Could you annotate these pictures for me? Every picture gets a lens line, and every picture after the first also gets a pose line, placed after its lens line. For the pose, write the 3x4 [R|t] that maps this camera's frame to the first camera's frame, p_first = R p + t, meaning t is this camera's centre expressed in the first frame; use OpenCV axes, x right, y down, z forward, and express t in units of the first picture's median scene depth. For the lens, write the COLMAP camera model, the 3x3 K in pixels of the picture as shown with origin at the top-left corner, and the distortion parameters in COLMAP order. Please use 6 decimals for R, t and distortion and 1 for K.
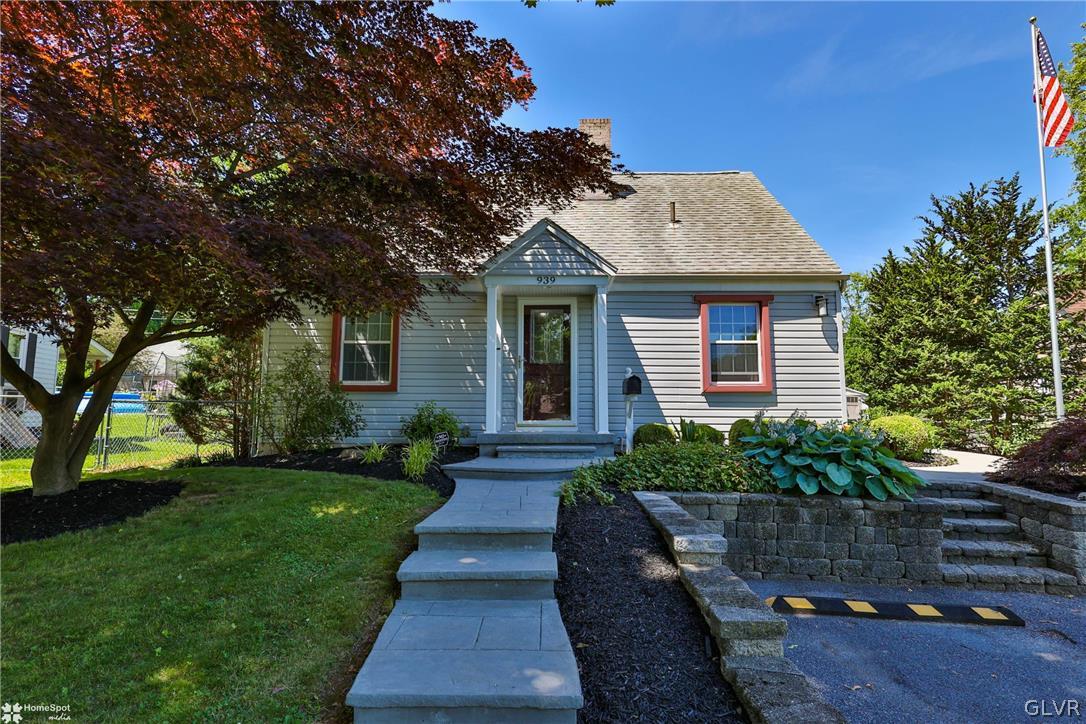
lens RADIAL K [[534.8, 0, 546.4], [0, 534.8, 364.5], [0, 0, 1]] dist [0.002161, 0.001379]
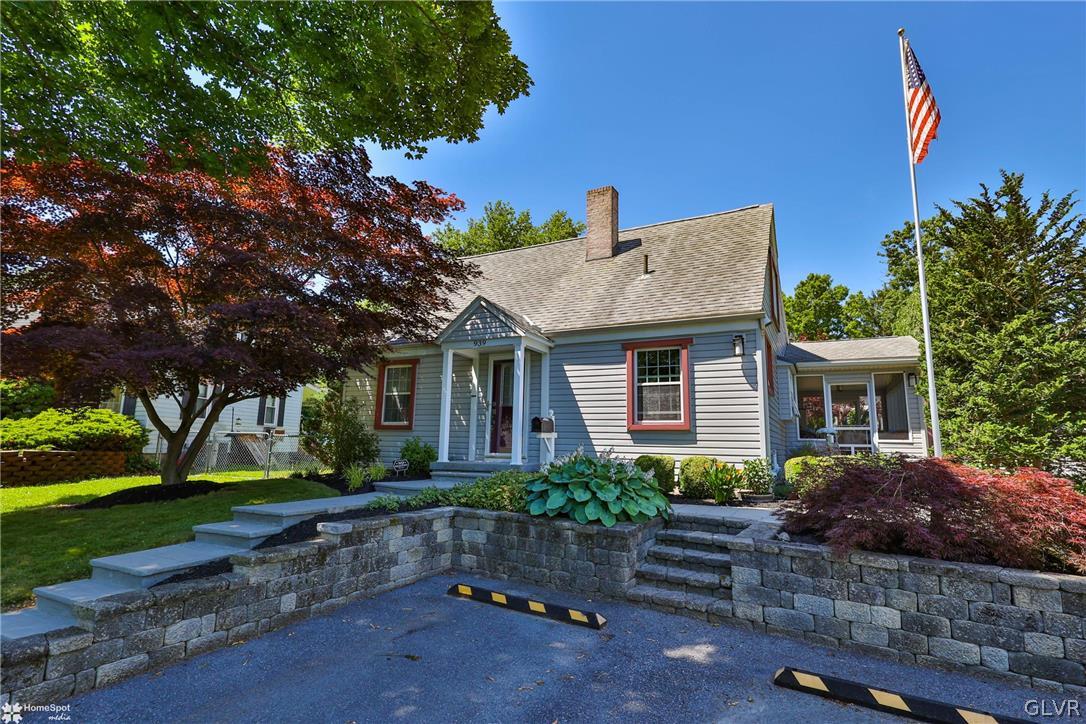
lens RADIAL K [[534.8, 0, 544.5], [0, 534.8, 366.9], [0, 0, 1]] dist [0.002161, 0.001379]
pose [[0.895867, -0.051742, -0.441299, 0.629820], [0.025534, 0.997550, -0.065127, -0.011442], [0.443588, 0.047077, 0.894994, -0.071858]]
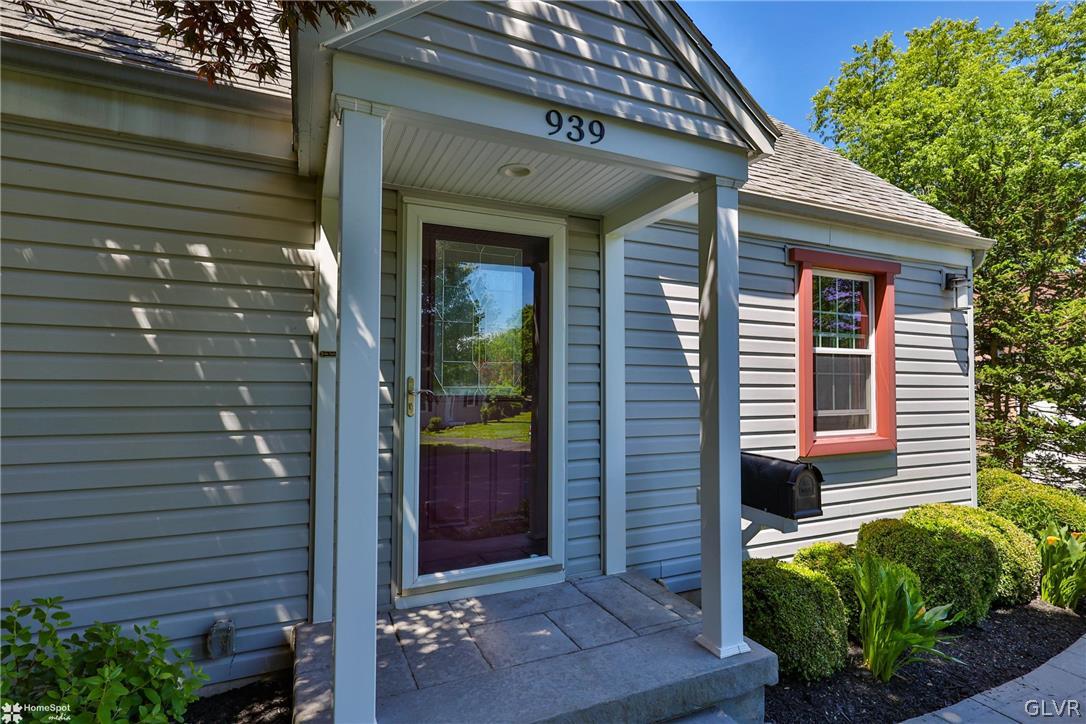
lens RADIAL K [[534.8, 0, 545.8], [0, 534.8, 356.5], [0, 0, 1]] dist [0.002161, 0.001379]
pose [[0.901001, 0.021201, 0.433299, -0.117269], [-0.043209, 0.998224, 0.041007, -0.046063], [-0.431660, -0.055670, 0.900317, 0.674435]]
